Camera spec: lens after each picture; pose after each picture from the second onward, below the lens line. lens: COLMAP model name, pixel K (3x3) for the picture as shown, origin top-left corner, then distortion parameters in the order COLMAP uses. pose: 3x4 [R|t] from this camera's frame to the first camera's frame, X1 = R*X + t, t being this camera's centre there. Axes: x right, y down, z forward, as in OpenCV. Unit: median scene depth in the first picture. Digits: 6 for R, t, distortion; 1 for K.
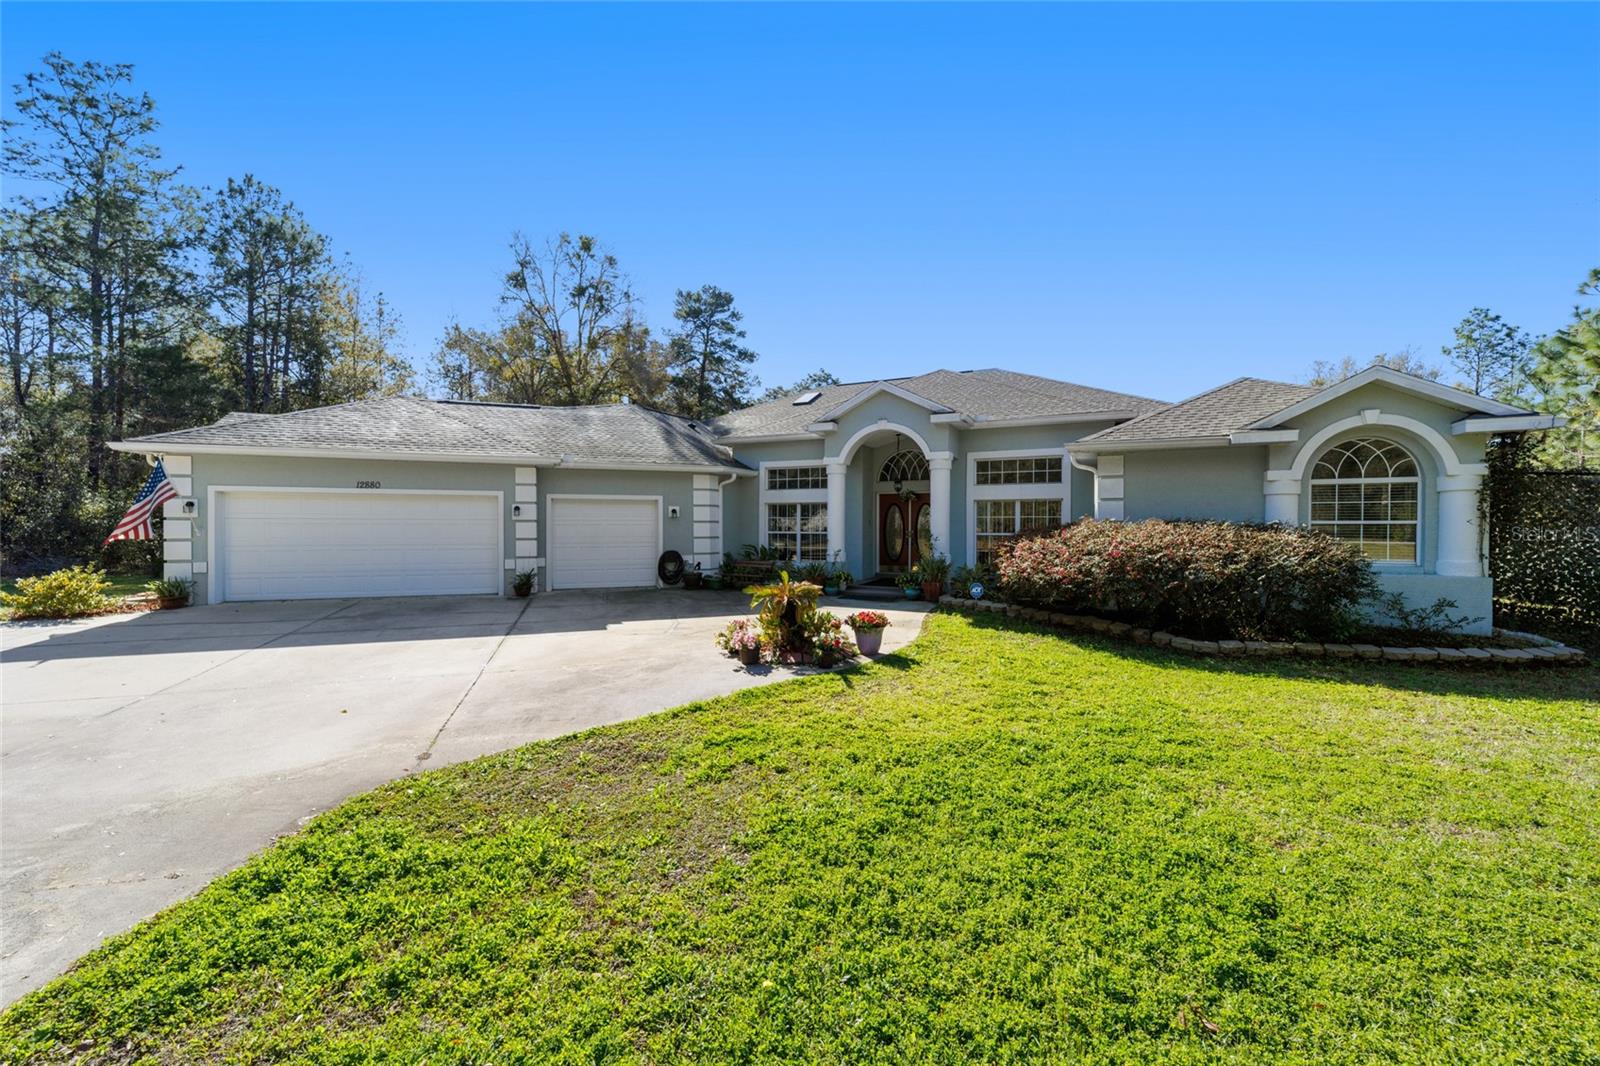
lens RADIAL K [[638.1, 0, 793.3], [0, 638.1, 527.6], [0, 0, 1]] dist [-0.000872, -0.000920]
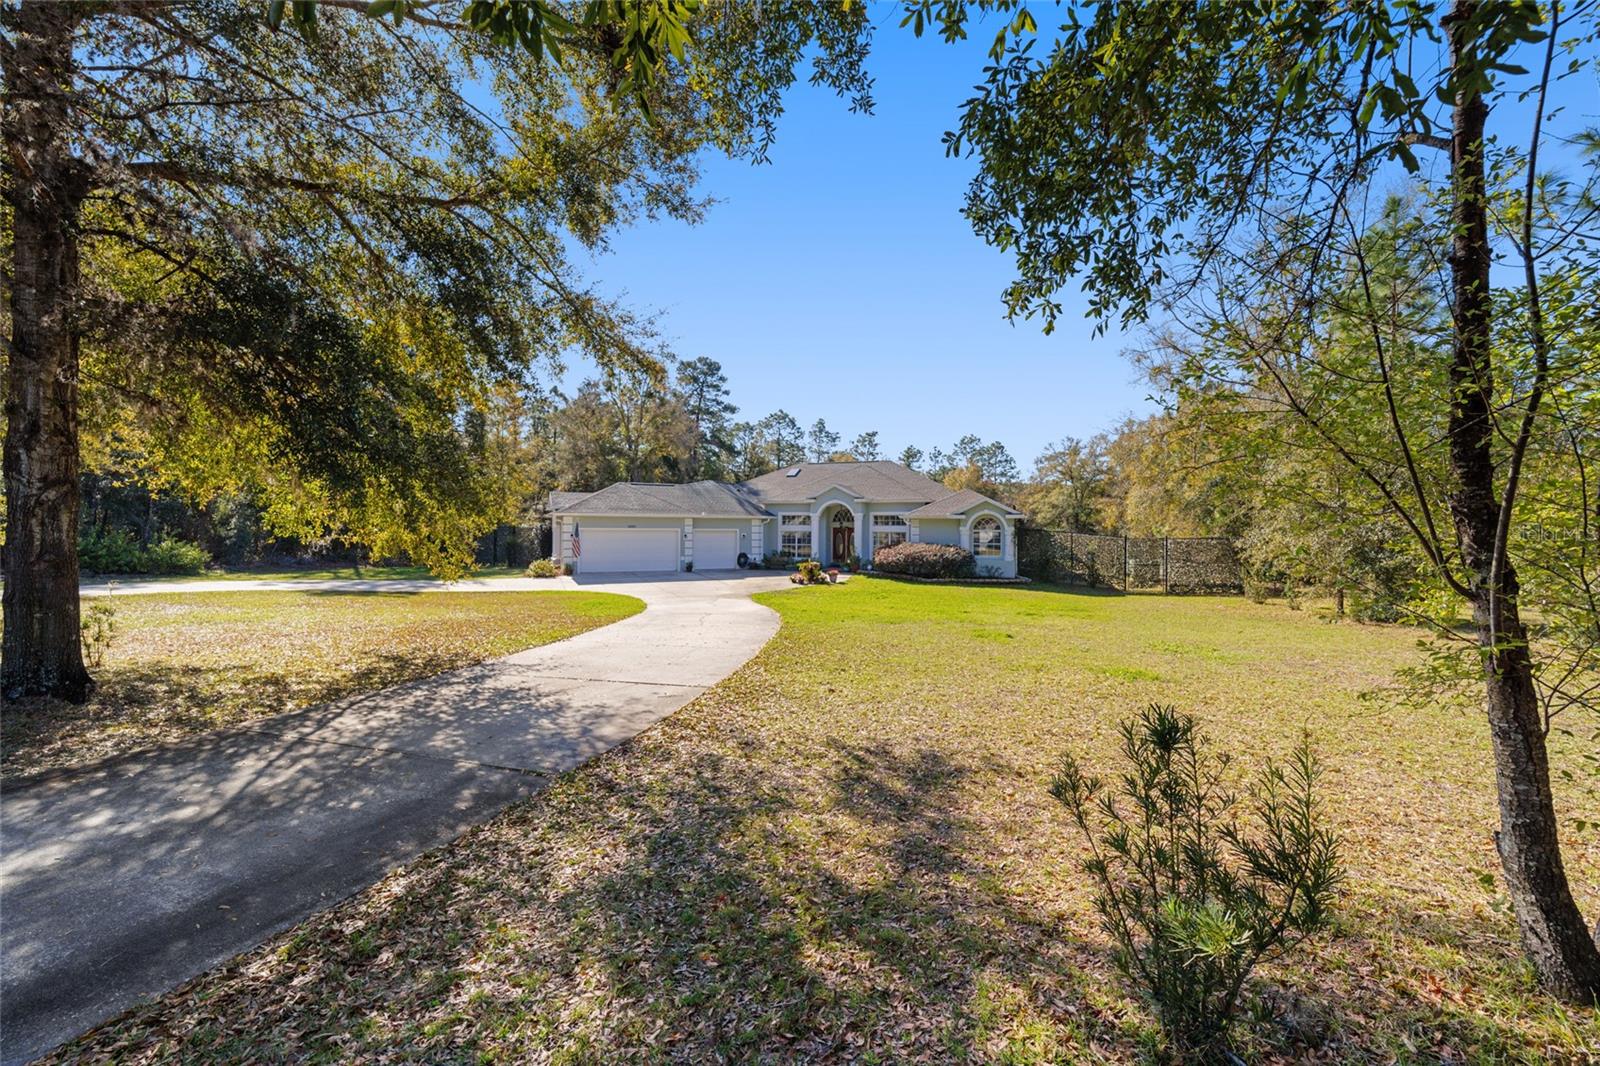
lens RADIAL K [[632.2, 0, 794.5], [0, 632.2, 534.9], [0, 0, 1]] dist [-0.001161, -0.000340]
pose [[0.995667, 0.001643, 0.092971, -0.213087], [-0.002698, 0.999933, 0.011229, -0.052216], [-0.092947, -0.011431, 0.995605, -1.245784]]
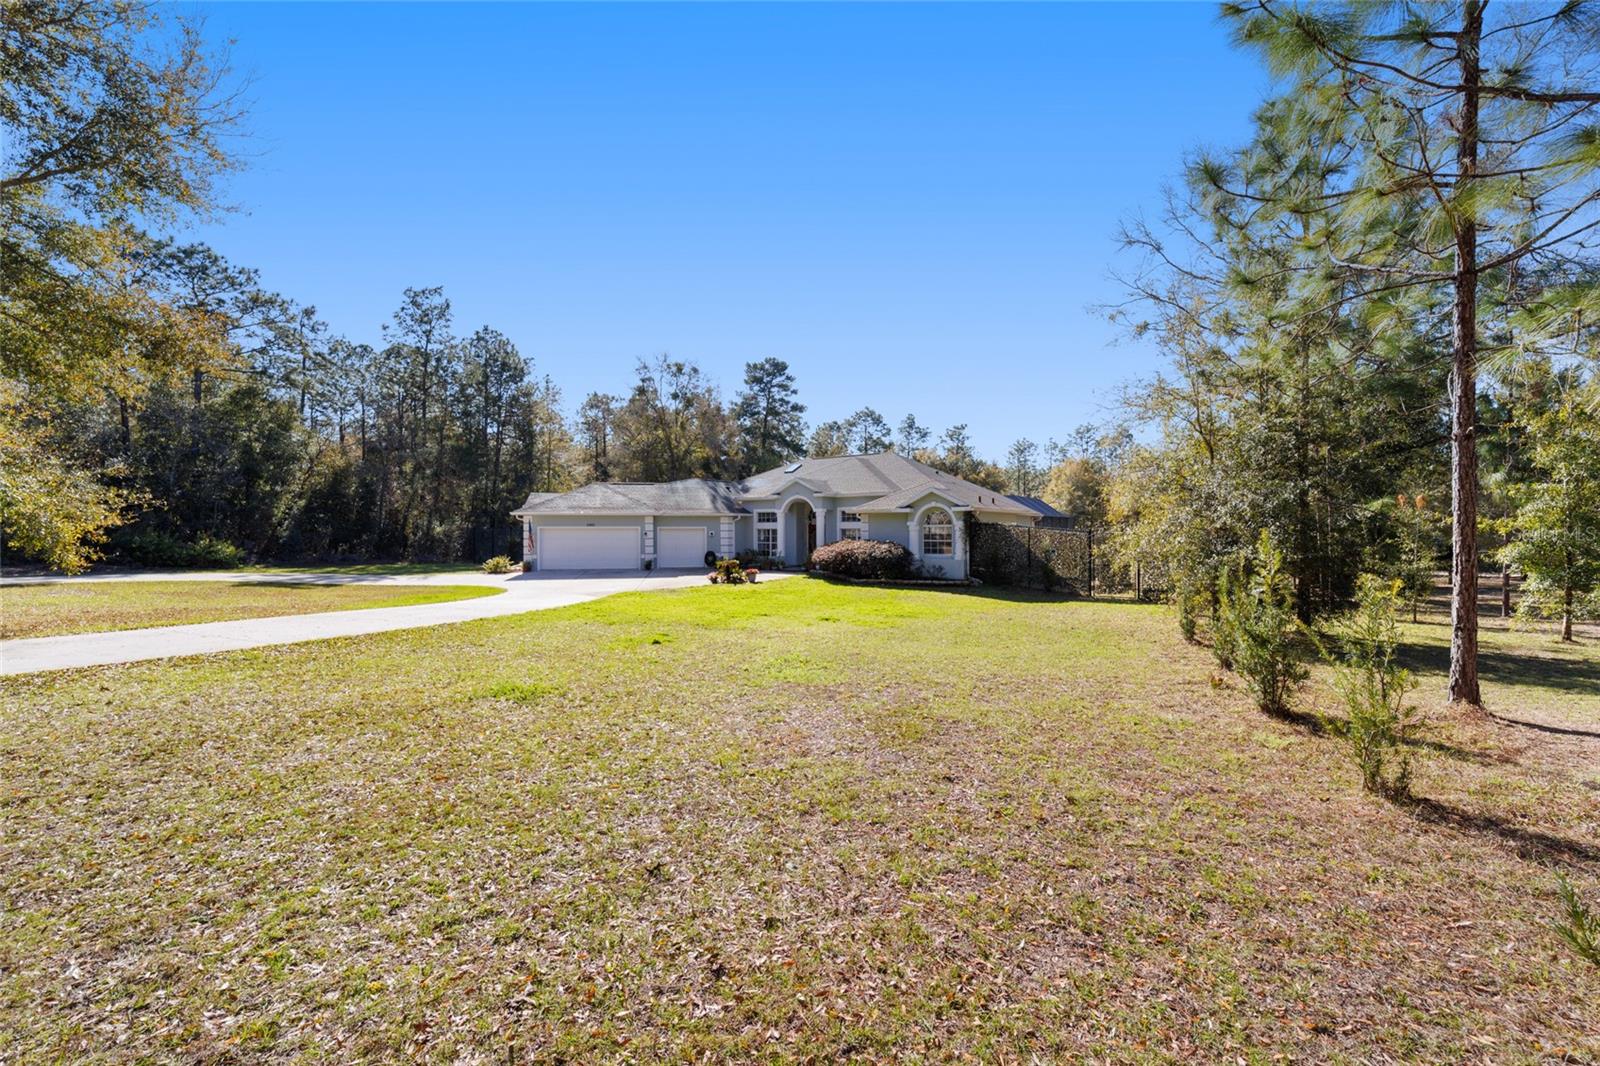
lens RADIAL K [[638.1, 0, 793.3], [0, 638.1, 527.6], [0, 0, 1]] dist [-0.000872, -0.000920]
pose [[0.987770, -0.004617, -0.155848, 0.433723], [0.003723, 0.999975, -0.006029, -0.031118], [0.155872, 0.005376, 0.987763, -1.136933]]
